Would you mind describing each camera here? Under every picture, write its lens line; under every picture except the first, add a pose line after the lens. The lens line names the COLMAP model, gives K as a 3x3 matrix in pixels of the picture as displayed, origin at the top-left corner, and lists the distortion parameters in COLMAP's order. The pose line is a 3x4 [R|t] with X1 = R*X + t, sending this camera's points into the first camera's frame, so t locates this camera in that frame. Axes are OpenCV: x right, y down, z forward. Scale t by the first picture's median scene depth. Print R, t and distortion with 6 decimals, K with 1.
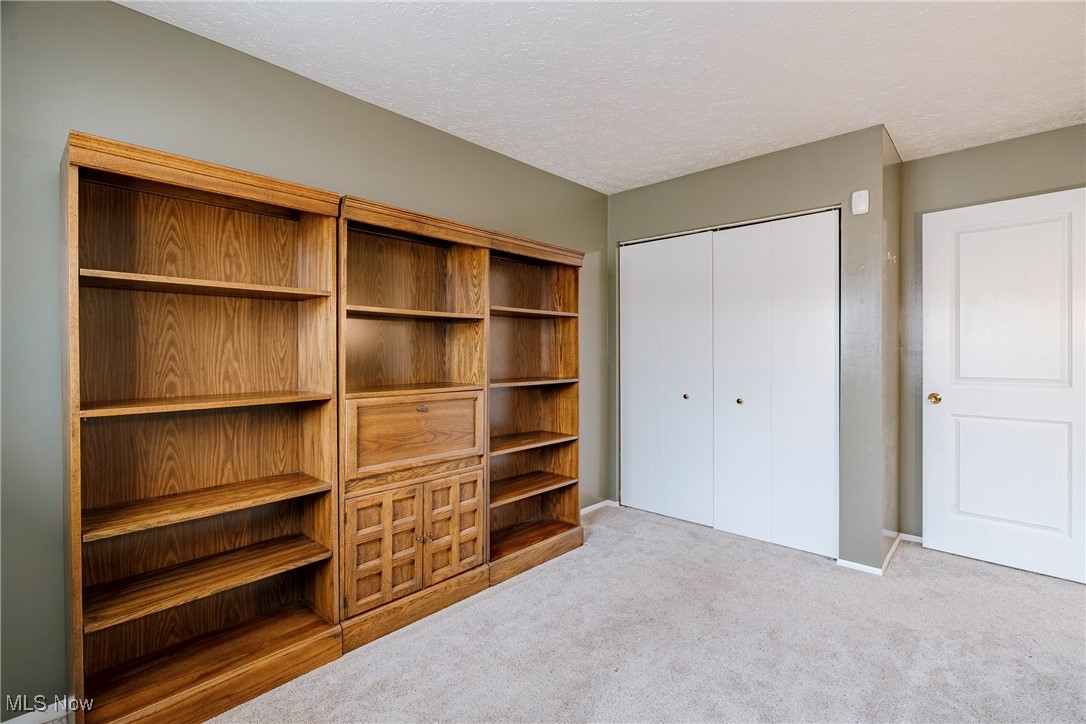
lens RADIAL K [[496.9, 0, 545.1], [0, 496.9, 348.3], [0, 0, 1]] dist [-0.005168, -0.000198]
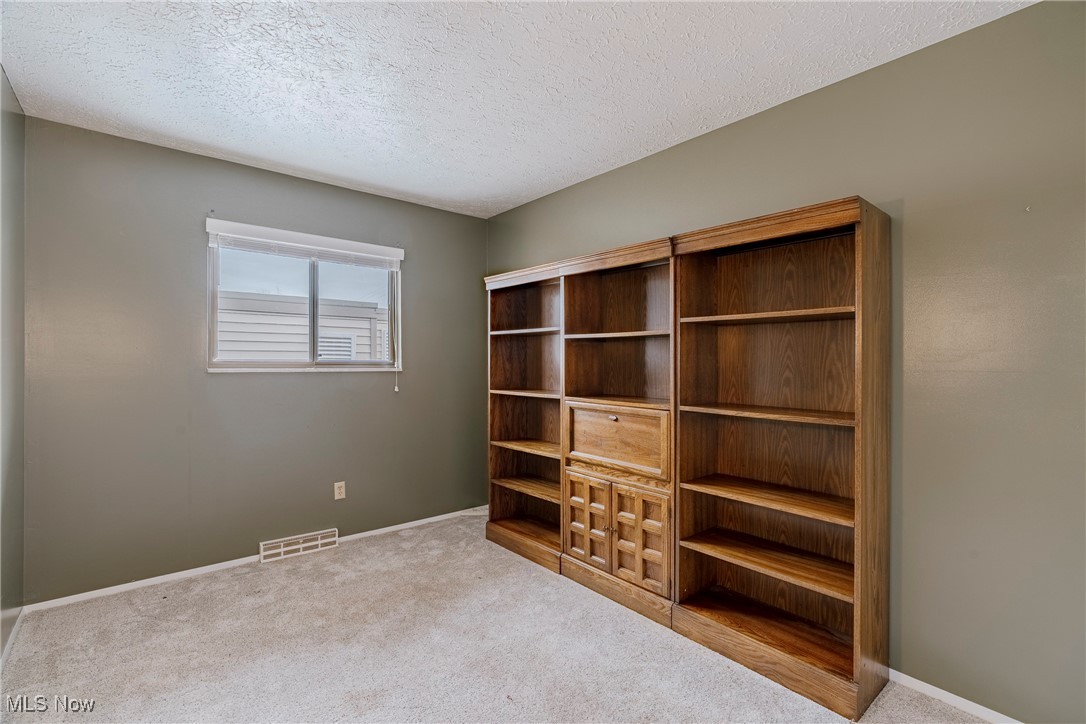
lens RADIAL K [[490.8, 0, 547.9], [0, 490.8, 359.6], [0, 0, 1]] dist [-0.005769, -0.000284]
pose [[-0.129095, -0.011794, -0.991562, 0.879871], [-0.002250, 0.999930, -0.011601, -0.000672], [0.991630, 0.000734, -0.129113, 0.967944]]
